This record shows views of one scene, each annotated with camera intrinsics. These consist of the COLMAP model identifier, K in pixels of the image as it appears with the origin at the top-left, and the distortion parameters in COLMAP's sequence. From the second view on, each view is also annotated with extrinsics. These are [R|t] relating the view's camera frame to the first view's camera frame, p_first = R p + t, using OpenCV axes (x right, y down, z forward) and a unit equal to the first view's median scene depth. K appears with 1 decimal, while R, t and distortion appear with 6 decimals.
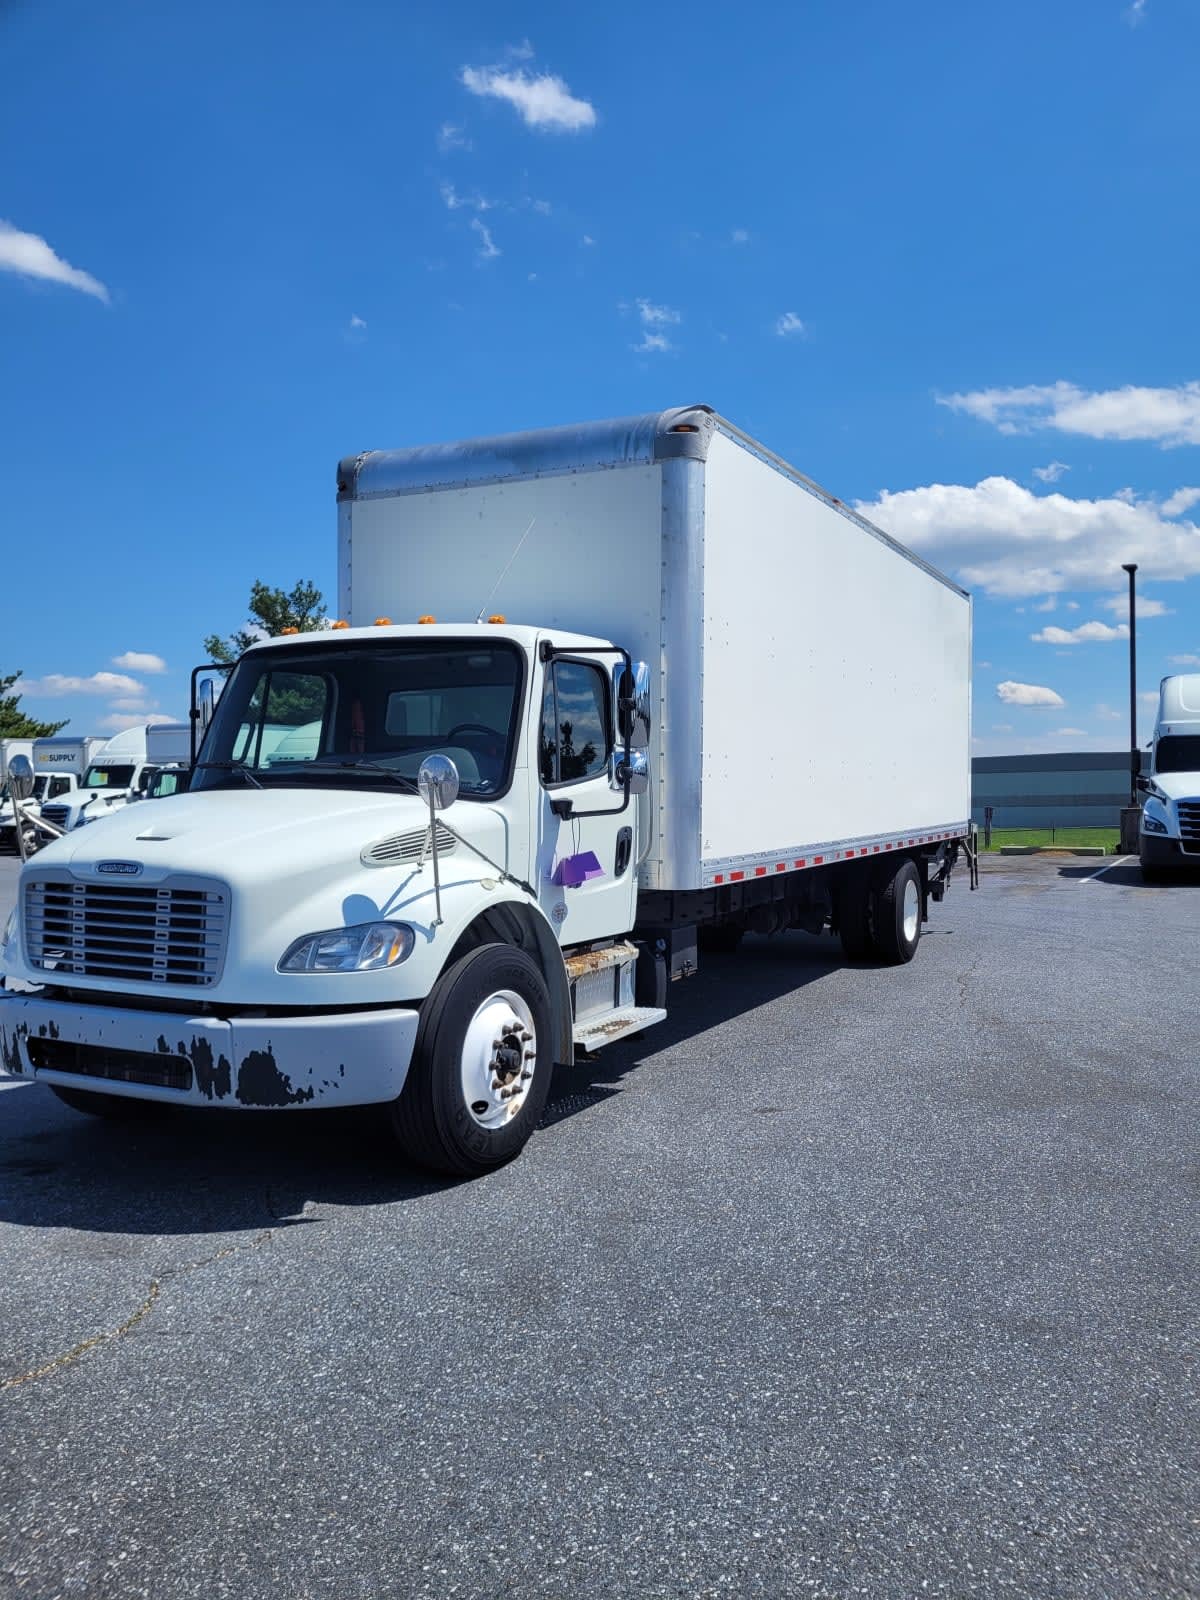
lens RADIAL K [[1239.8, 0, 677.2], [0, 1239.8, 795.2], [0, 0, 1]] dist [-0.034852, 0.001451]
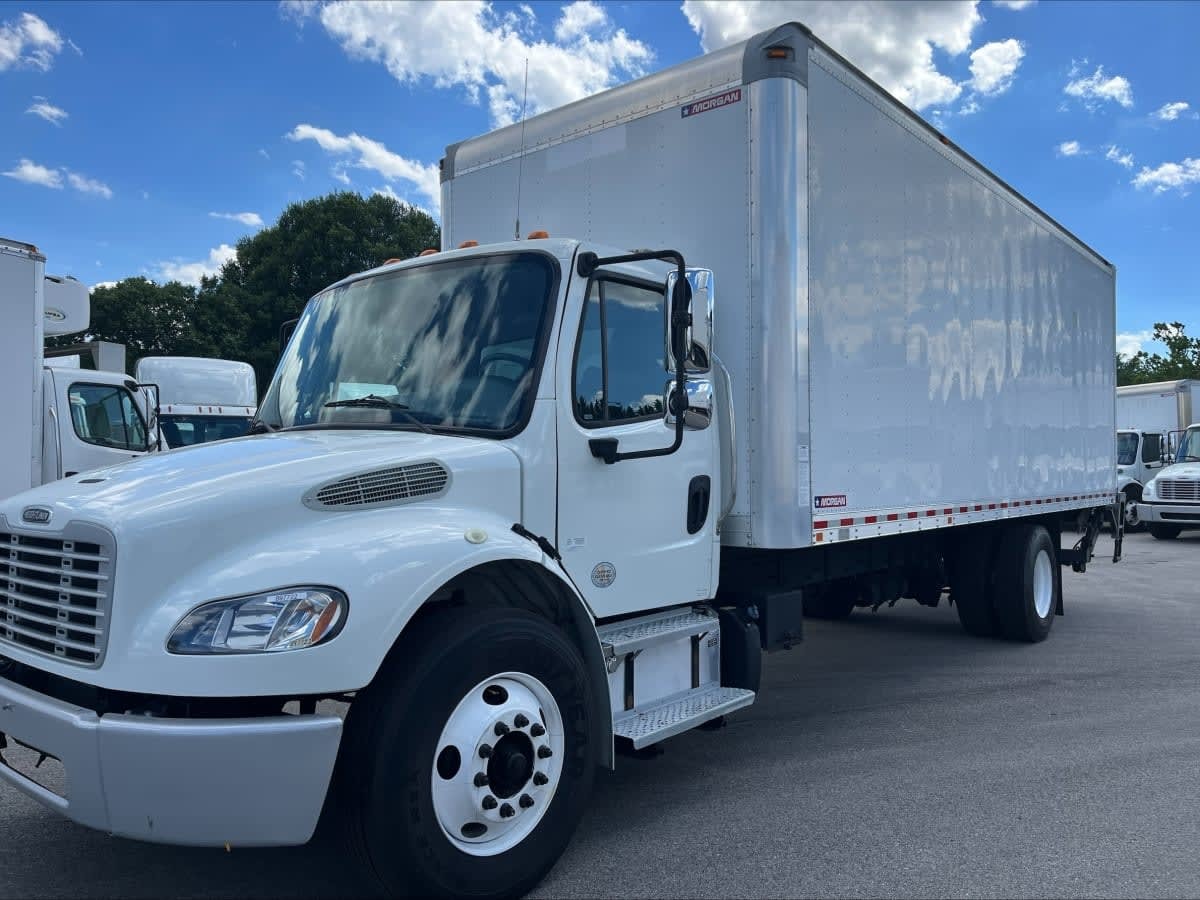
lens RADIAL K [[929.8, 0, 599.5], [0, 929.8, 446.7], [0, 0, 1]] dist [-0.034852, 0.001451]
pose [[0.967028, -0.018993, -0.253961, 0.064399], [0.008727, 0.999101, -0.041490, 0.036429], [0.254520, 0.037906, 0.966324, 0.423361]]
